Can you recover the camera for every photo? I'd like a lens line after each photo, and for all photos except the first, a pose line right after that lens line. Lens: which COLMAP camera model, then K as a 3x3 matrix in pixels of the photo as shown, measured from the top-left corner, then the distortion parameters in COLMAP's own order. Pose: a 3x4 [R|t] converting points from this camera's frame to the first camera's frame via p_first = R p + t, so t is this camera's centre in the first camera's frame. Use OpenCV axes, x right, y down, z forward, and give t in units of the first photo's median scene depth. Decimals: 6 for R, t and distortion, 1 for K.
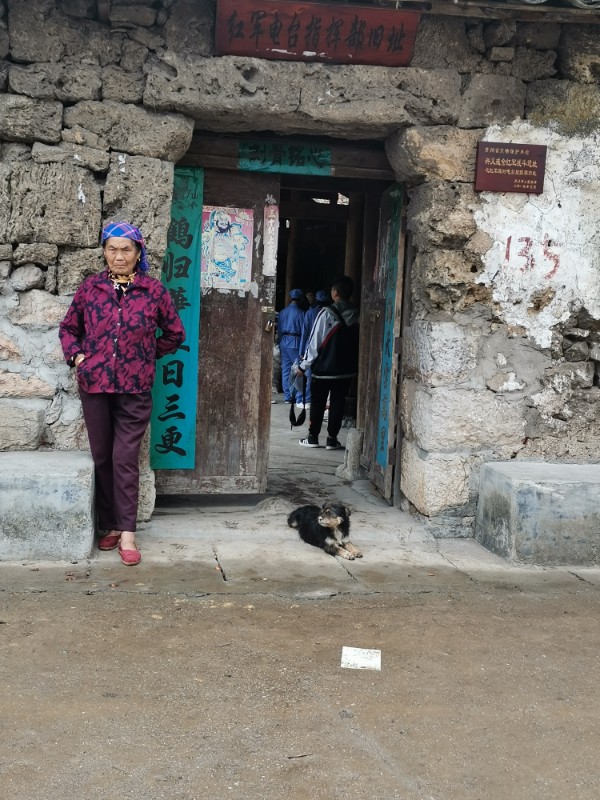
lens RADIAL K [[930.5, 0, 296.3], [0, 930.5, 397.1], [0, 0, 1]] dist [0.070924, 0.000000]
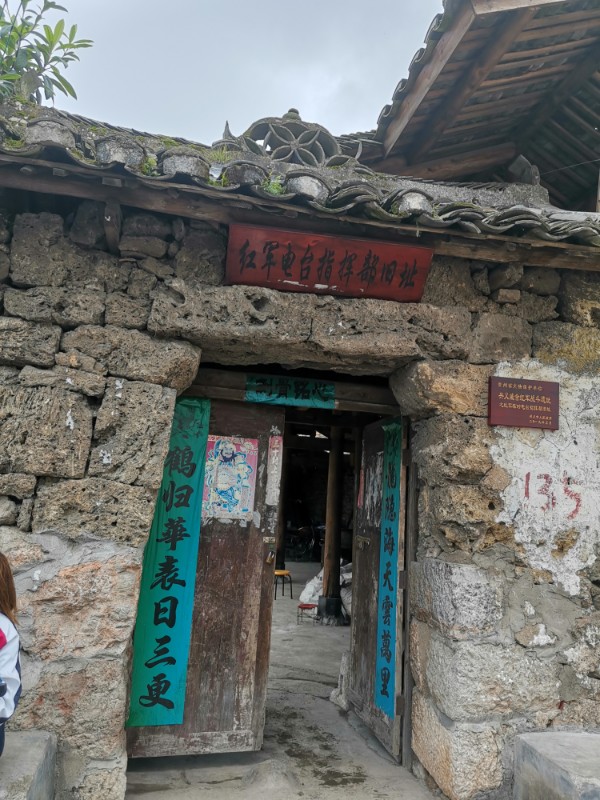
lens RADIAL K [[617.1, 0, 299.9], [0, 617.1, 396.5], [0, 0, 1]] dist [0.053555, -0.032676]
pose [[0.999412, 0.020070, 0.027810, -0.022362], [-0.011851, 0.963033, -0.269122, -0.073325], [-0.032184, 0.268634, 0.962705, 0.377158]]
